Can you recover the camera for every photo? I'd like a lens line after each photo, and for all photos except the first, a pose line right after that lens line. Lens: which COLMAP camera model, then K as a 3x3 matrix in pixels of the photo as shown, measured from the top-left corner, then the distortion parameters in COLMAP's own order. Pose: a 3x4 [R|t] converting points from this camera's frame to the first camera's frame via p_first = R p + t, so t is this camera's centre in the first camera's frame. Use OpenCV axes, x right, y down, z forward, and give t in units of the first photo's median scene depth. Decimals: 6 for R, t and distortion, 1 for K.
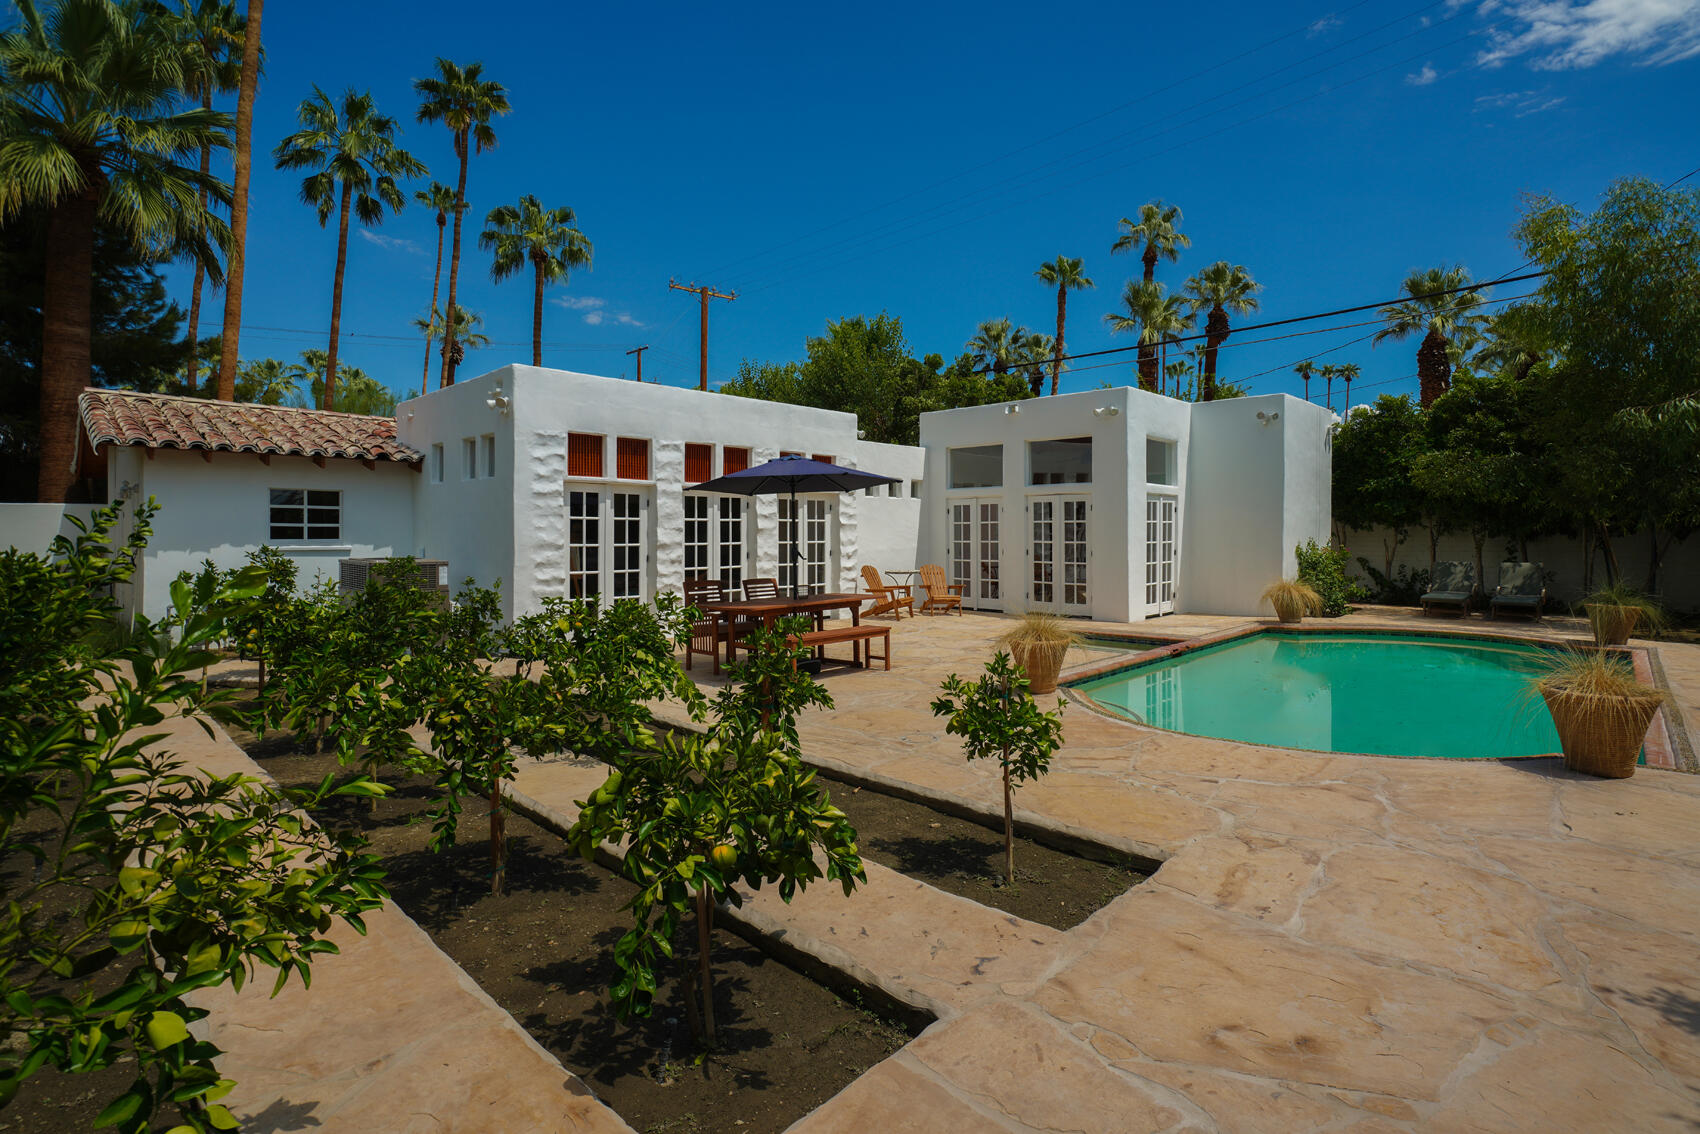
lens RADIAL K [[825.7, 0, 858.5], [0, 825.7, 533.4], [0, 0, 1]] dist [-0.068380, 0.028263]
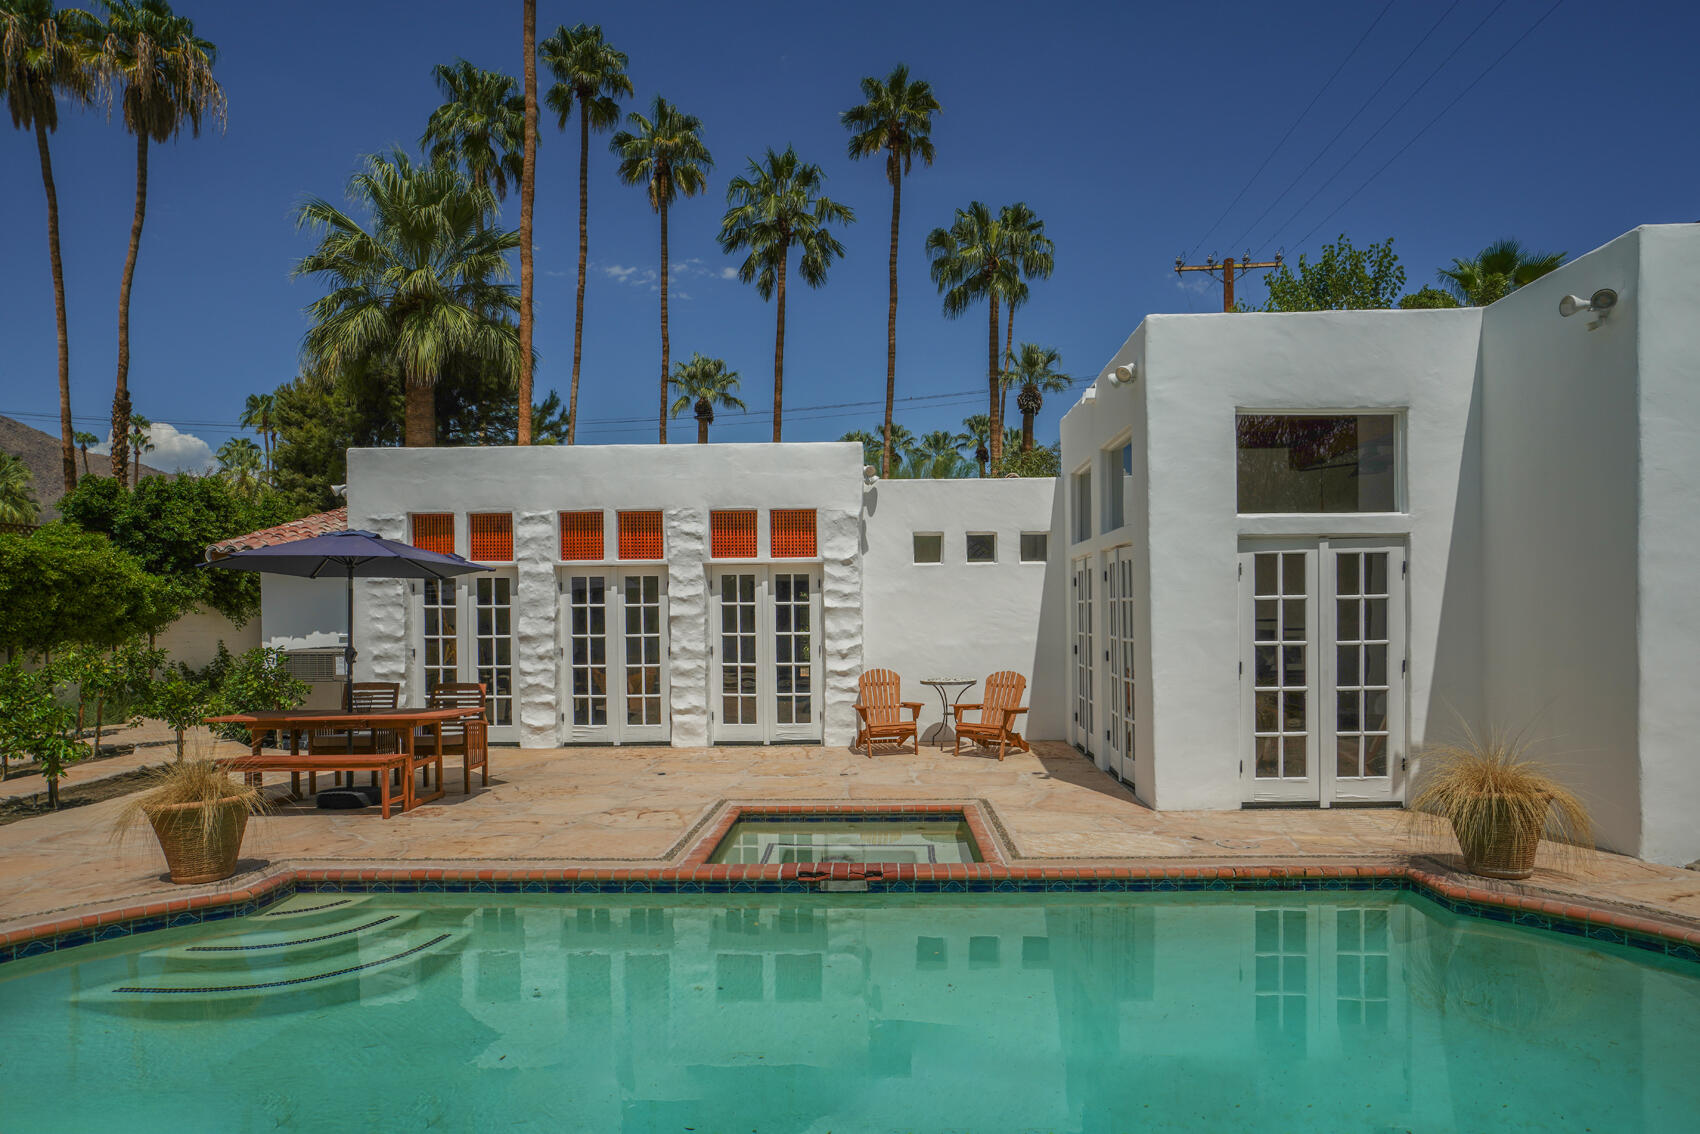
lens RADIAL K [[1026.7, 0, 850.4], [0, 1026.7, 621.1], [0, 0, 1]] dist [-0.018899, 0.000075]
pose [[0.672014, 0.002607, -0.740534, 0.602238], [0.007451, 0.999919, 0.010282, -0.008450], [0.740501, -0.012428, 0.671941, 0.432050]]
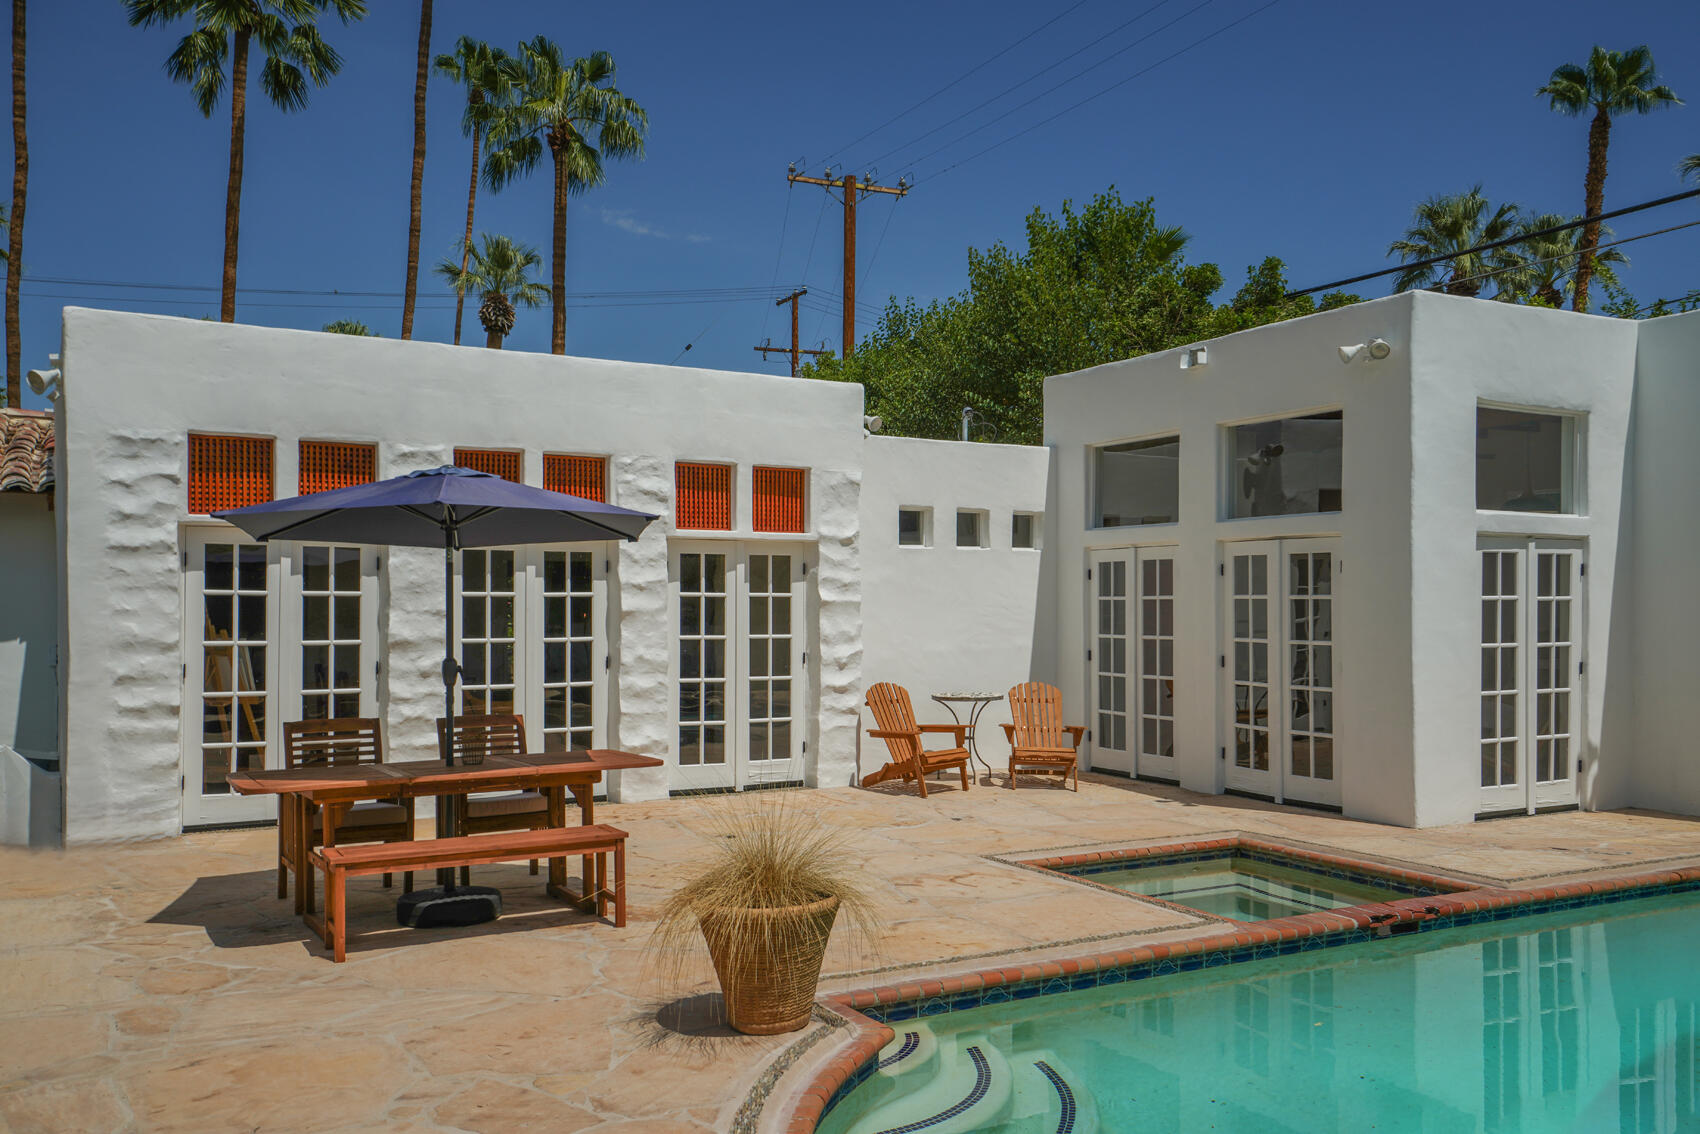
lens RADIAL K [[1403.3, 0, 851.4], [0, 1403.3, 593.2], [0, 0, 1]] dist [0.037184, 0.005607]
pose [[0.957020, 0.000926, -0.290020, 0.239821], [-0.003542, 0.999958, -0.008495, -0.008869], [0.289999, 0.009157, 0.956983, 0.172891]]
